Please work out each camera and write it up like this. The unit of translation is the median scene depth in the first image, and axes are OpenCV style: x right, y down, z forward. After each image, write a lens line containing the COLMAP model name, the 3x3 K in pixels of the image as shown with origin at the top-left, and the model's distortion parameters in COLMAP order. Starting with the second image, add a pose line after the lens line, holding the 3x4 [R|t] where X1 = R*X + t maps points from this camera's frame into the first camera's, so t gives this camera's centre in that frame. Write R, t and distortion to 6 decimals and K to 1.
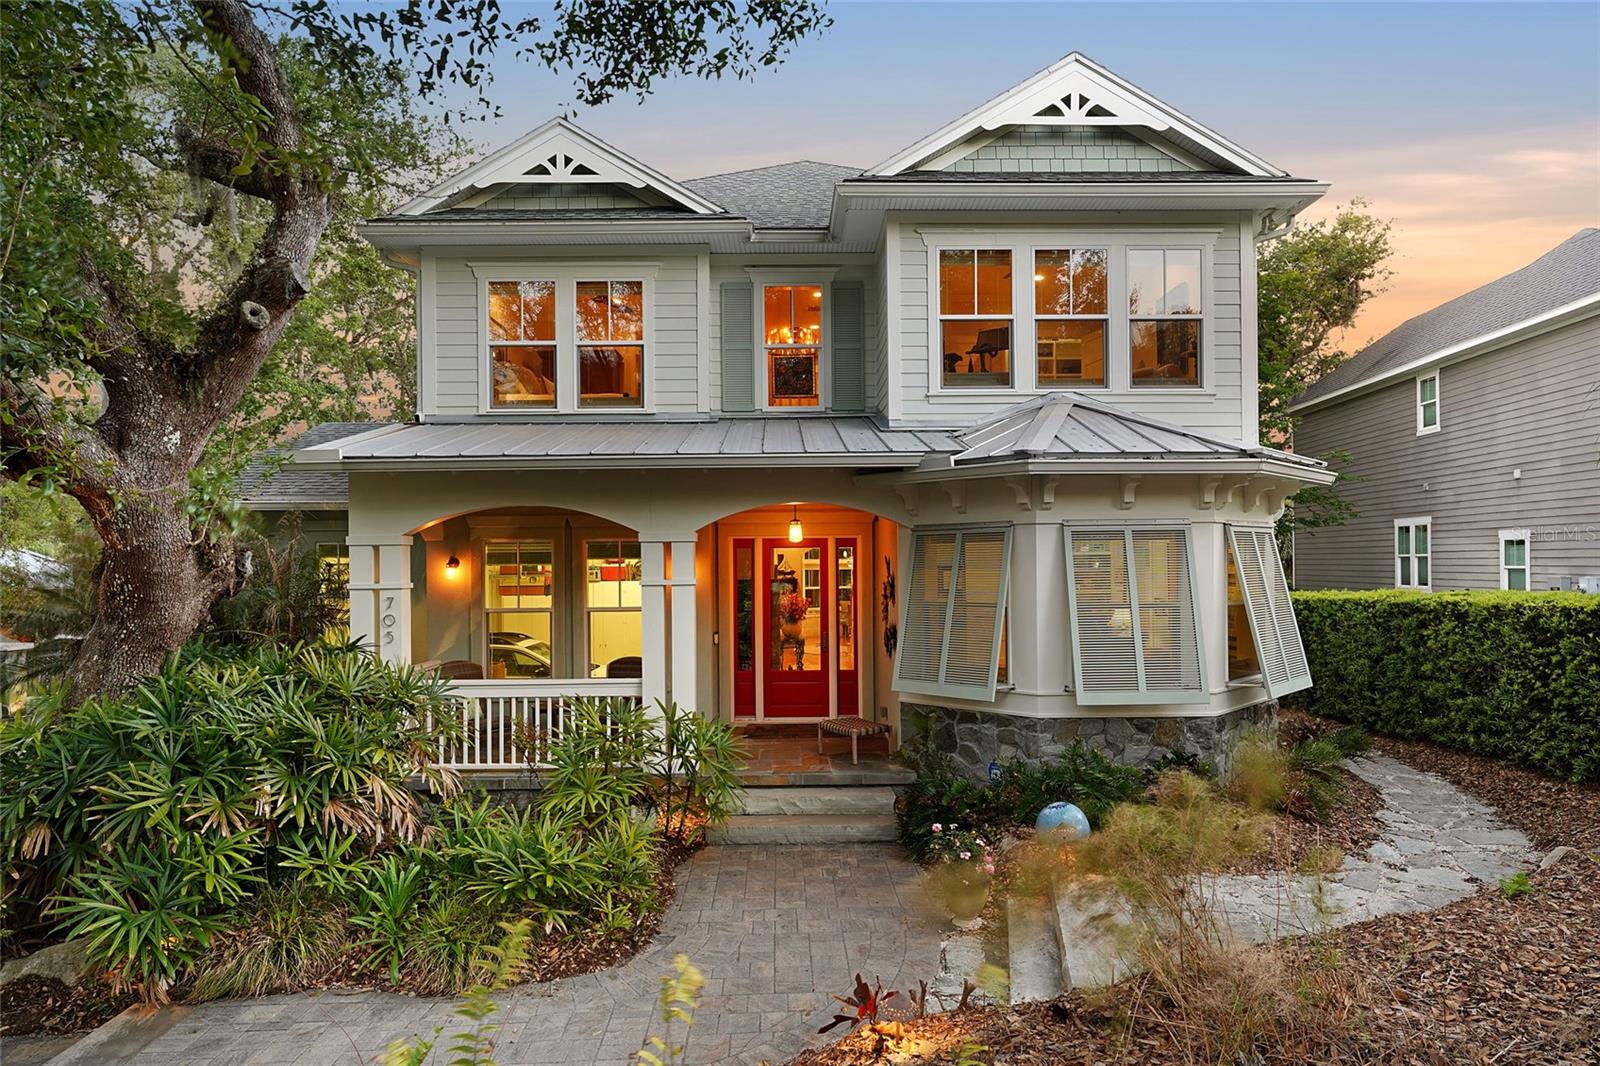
lens RADIAL K [[1004.1, 0, 810.7], [0, 1004.1, 561.6], [0, 0, 1]] dist [0.001808, -0.000686]
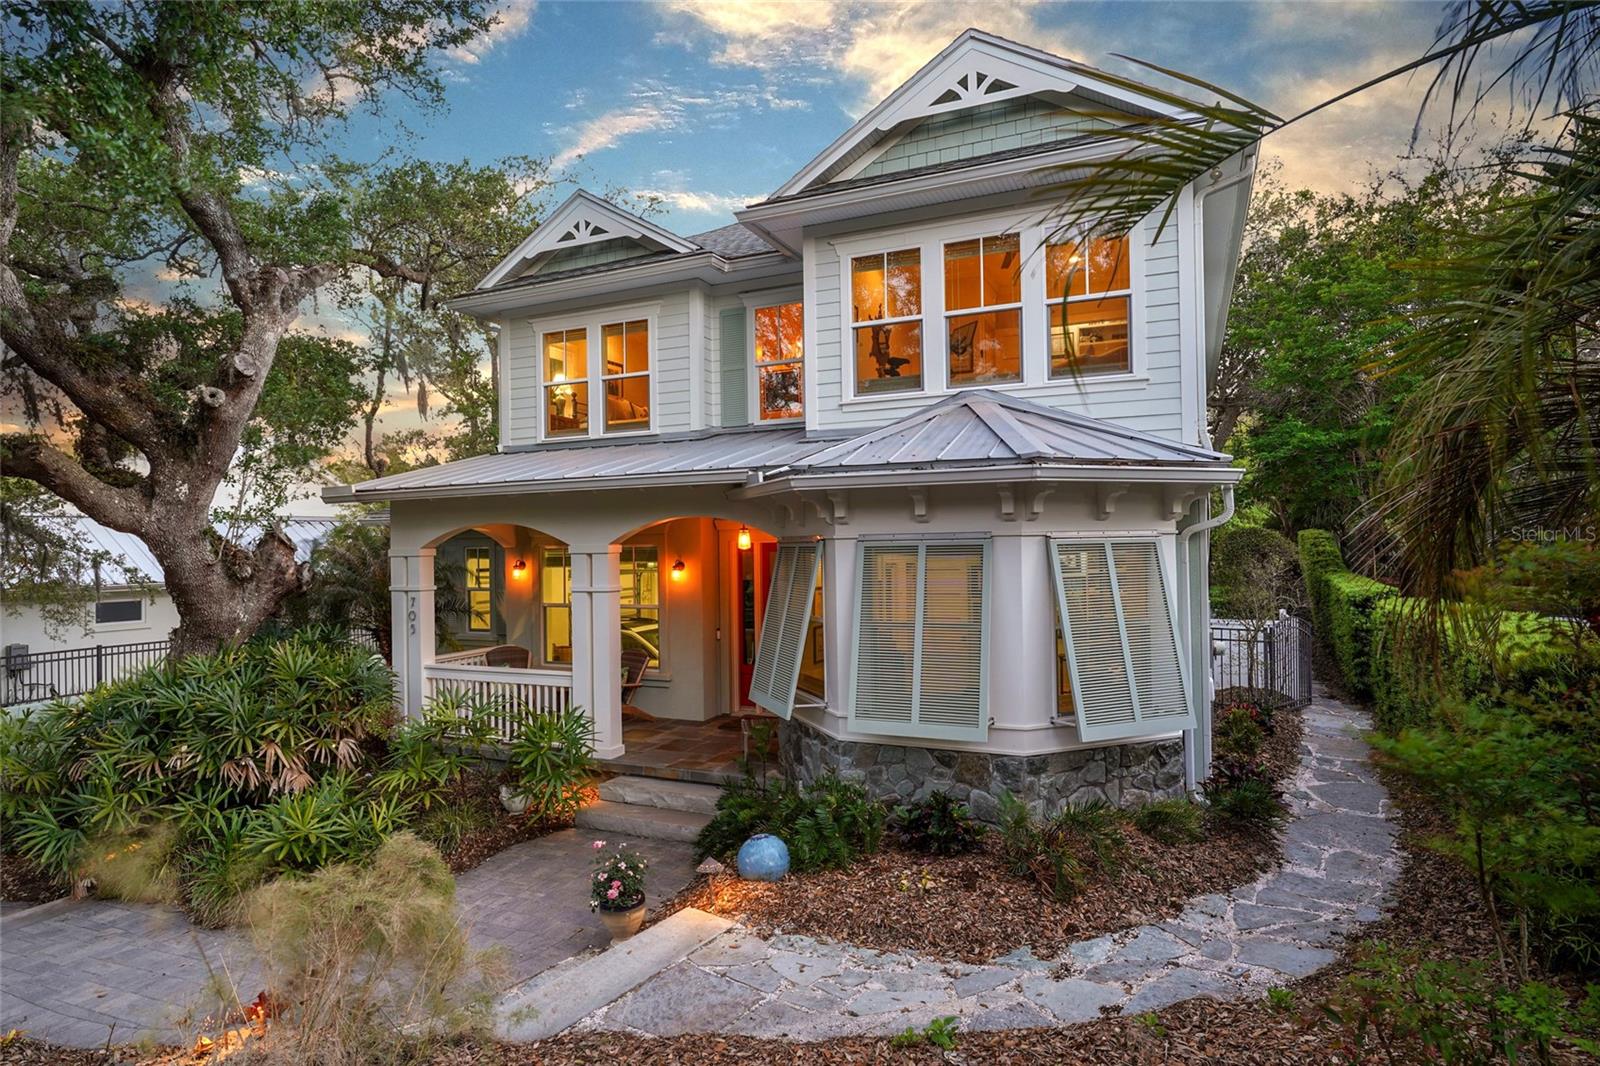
lens RADIAL K [[904.7, 0, 802.3], [0, 904.7, 532.6], [0, 0, 1]] dist [-0.002375, 0.000544]
pose [[0.900447, -0.010913, -0.434828, 0.482328], [0.009645, 0.999940, -0.005124, -0.033129], [0.434858, 0.000420, 0.900499, 0.169698]]
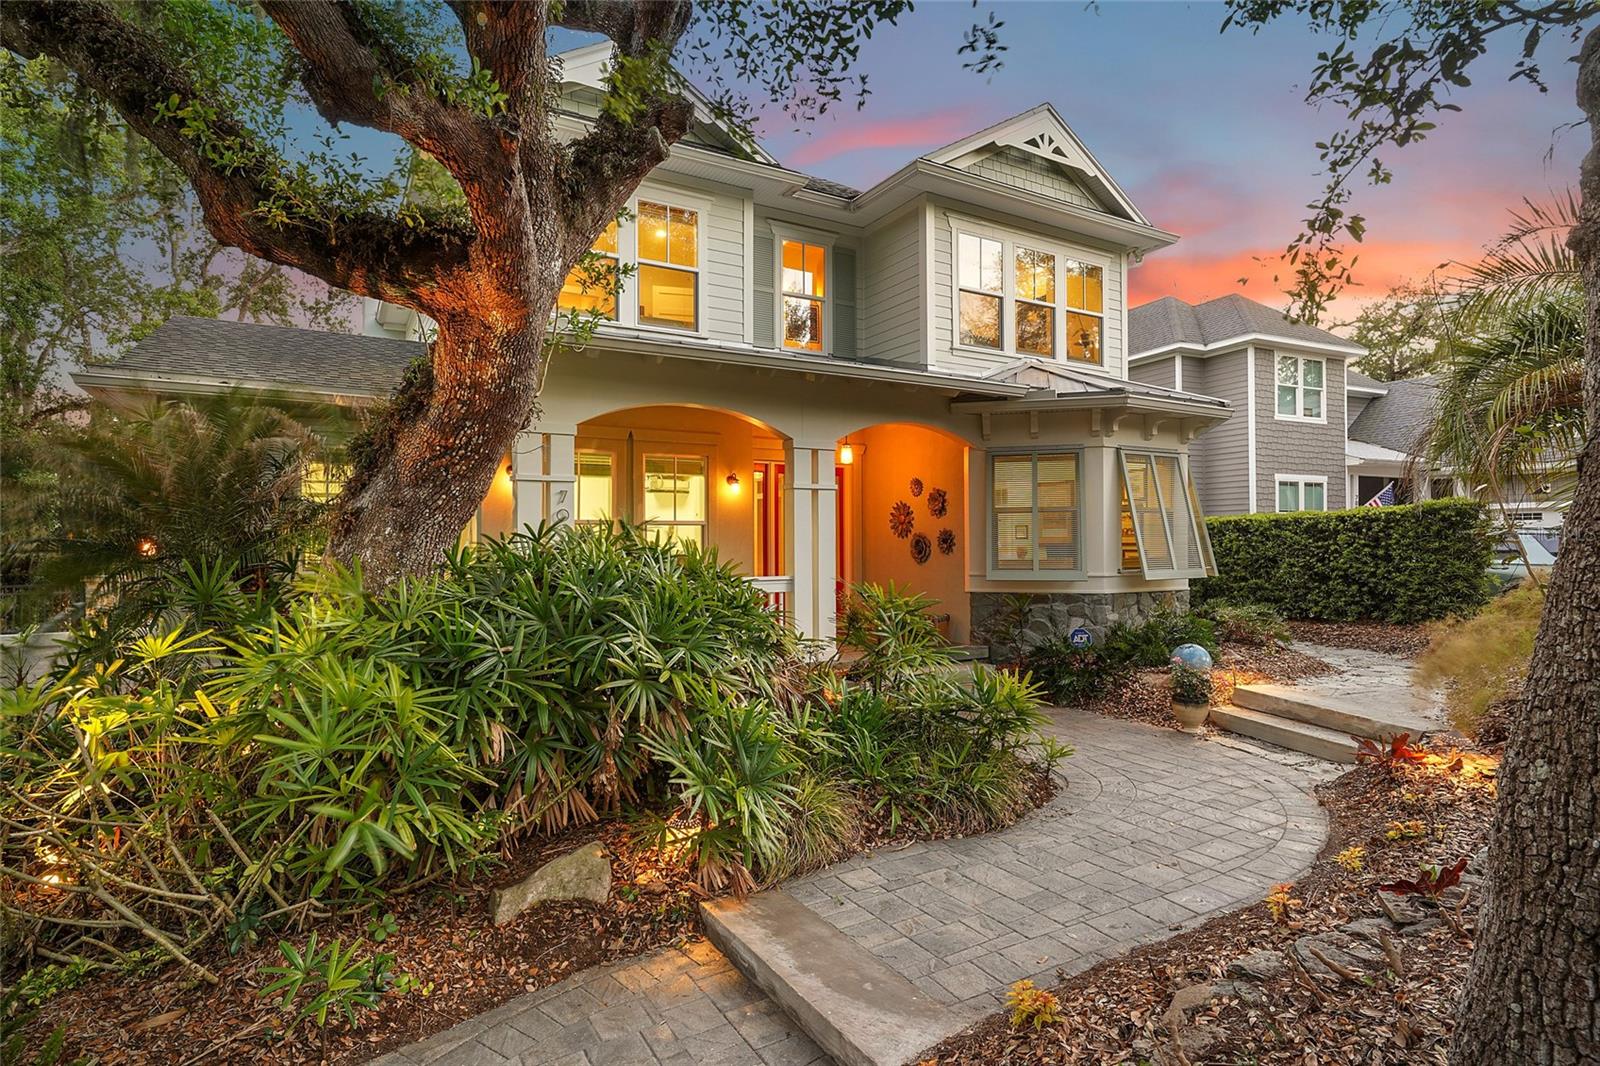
lens RADIAL K [[853.2, 0, 796.3], [0, 853.2, 533.7], [0, 0, 1]] dist [-0.004846, -0.000274]
pose [[0.868252, 0.010102, 0.496021, -0.576594], [-0.001827, 0.999851, -0.017166, 0.082157], [-0.496120, 0.013998, 0.868141, 0.194106]]
